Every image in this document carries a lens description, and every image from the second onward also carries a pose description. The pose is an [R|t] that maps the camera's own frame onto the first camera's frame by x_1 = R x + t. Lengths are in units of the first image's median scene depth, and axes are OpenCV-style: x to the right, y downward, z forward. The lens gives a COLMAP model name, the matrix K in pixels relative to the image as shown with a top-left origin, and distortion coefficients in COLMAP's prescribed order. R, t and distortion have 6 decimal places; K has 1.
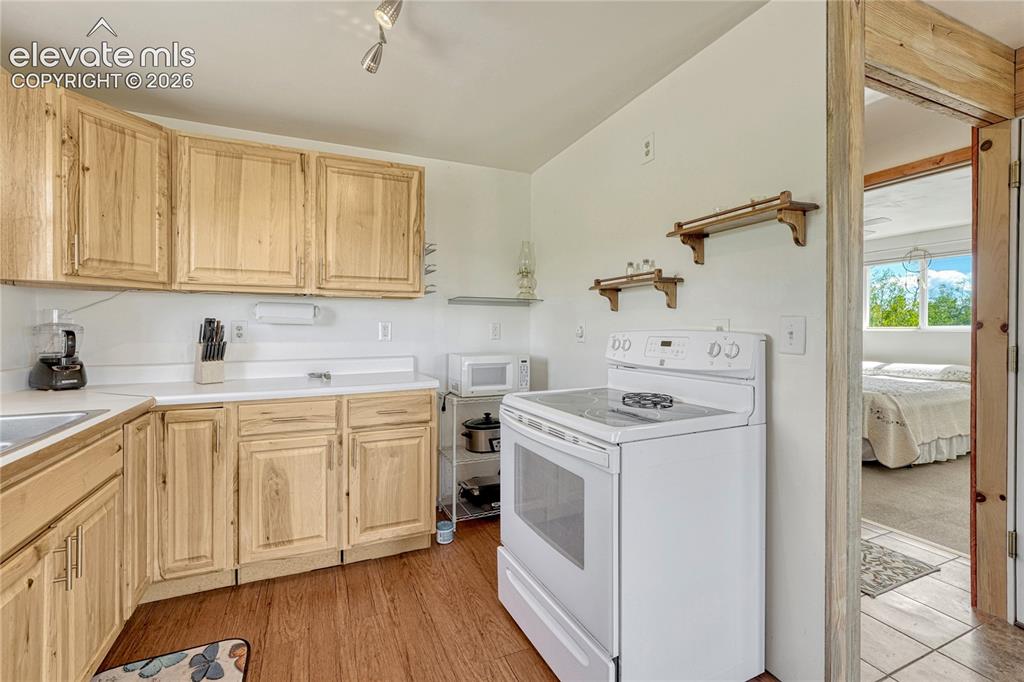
lens RADIAL K [[445.4, 0, 500.9], [0, 445.4, 331.4], [0, 0, 1]] dist [-0.008299, 0.000659]
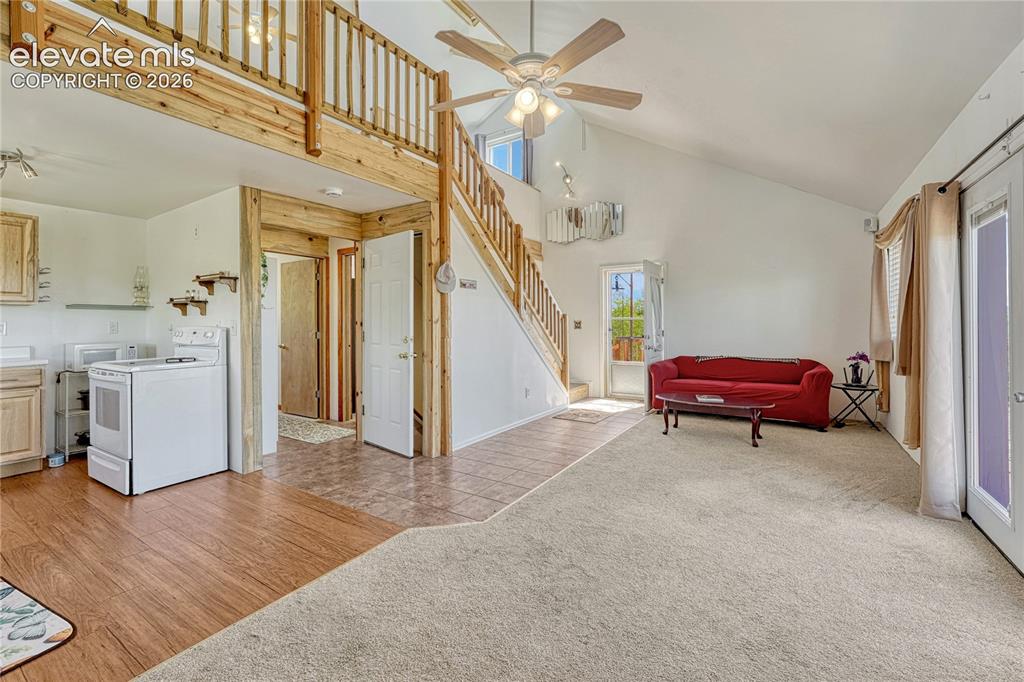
lens RADIAL K [[437.7, 0, 509.8], [0, 437.7, 321.9], [0, 0, 1]] dist [-0.012960, 0.001716]
pose [[0.828174, -0.004234, 0.560455, 0.392160], [0.009583, 0.999932, -0.006607, 0.003841], [-0.560389, 0.010842, 0.828159, -1.297698]]
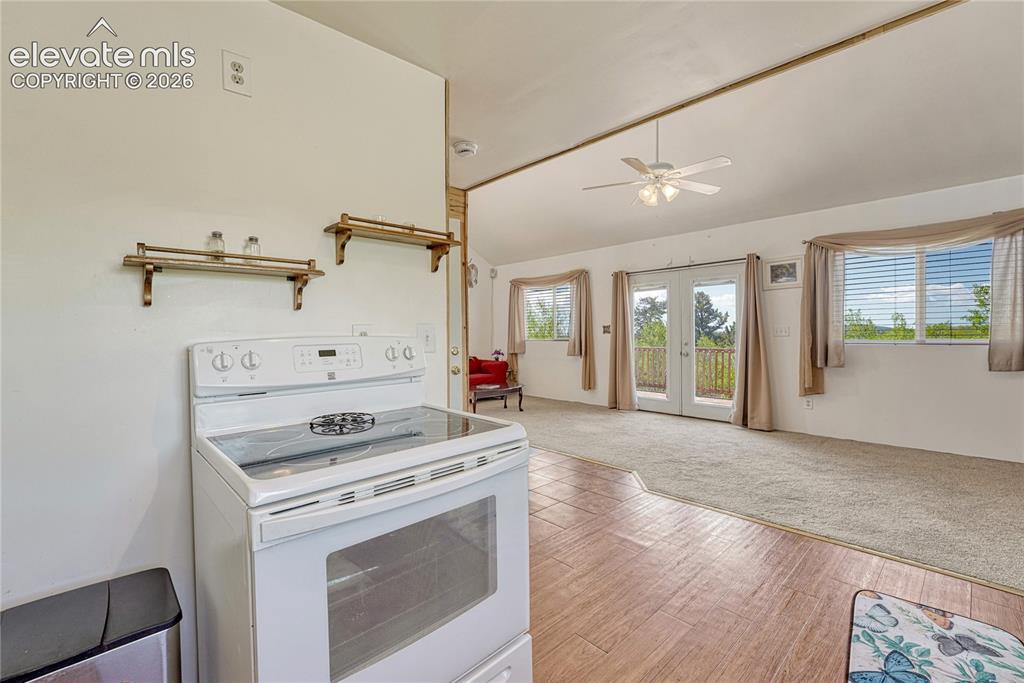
lens RADIAL K [[437.7, 0, 511.0], [0, 437.7, 341.5], [0, 0, 1]] dist [-0.012960, 0.001716]
pose [[-0.336291, -0.020646, 0.941532, -0.447962], [0.017004, 0.999464, 0.027989, -0.009677], [-0.941605, 0.025422, -0.335760, 0.834641]]
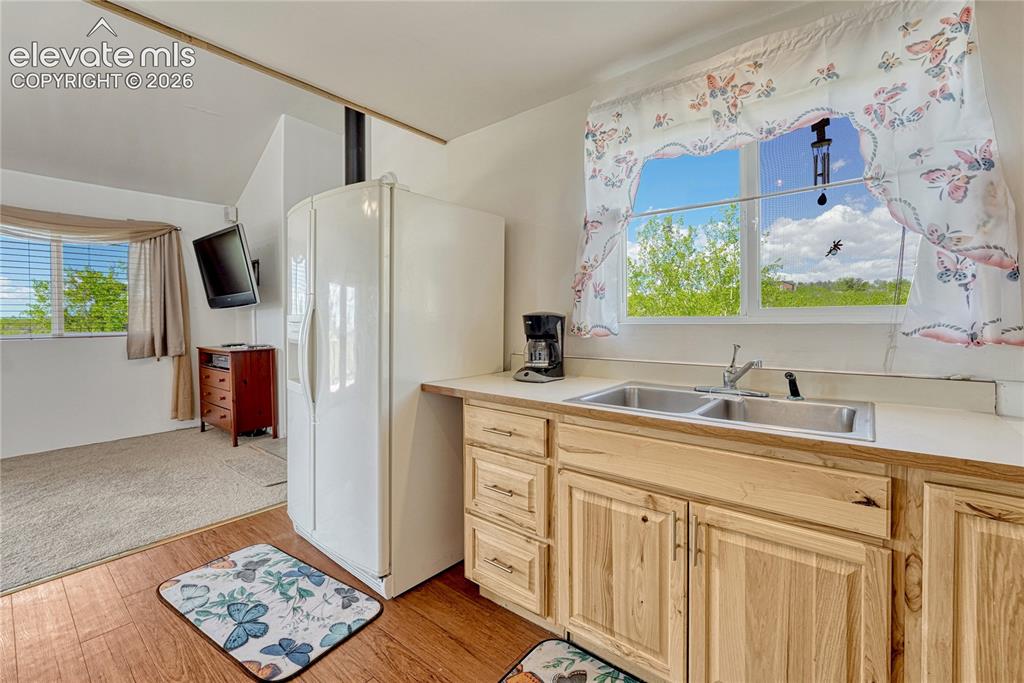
lens RADIAL K [[437.7, 0, 507.5], [0, 437.7, 323.6], [0, 0, 1]] dist [-0.012960, 0.001716]
pose [[-0.887558, 0.006515, -0.460650, -0.070206], [-0.001376, 0.999858, 0.016791, -0.007022], [0.460694, 0.015537, -0.887423, 0.966432]]
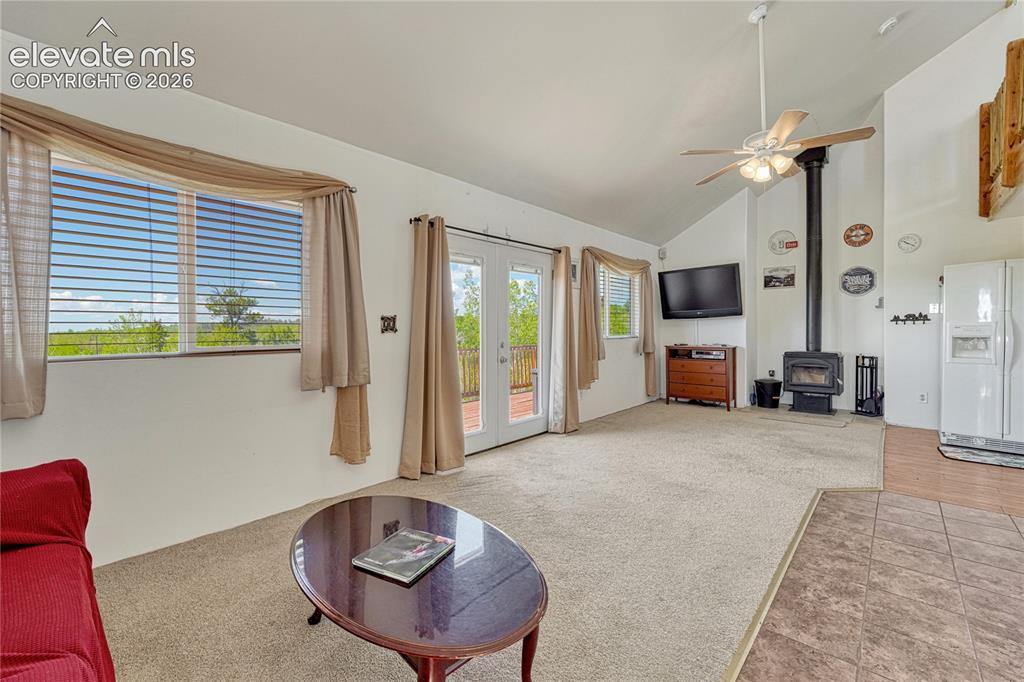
lens RADIAL K [[437.7, 0, 501.2], [0, 437.7, 326.2], [0, 0, 1]] dist [-0.012960, 0.001716]
pose [[-0.911002, 0.000421, -0.412402, 2.664453], [-0.003396, 0.999958, 0.008523, -0.004564], [0.412388, 0.009165, -0.910962, 0.706401]]
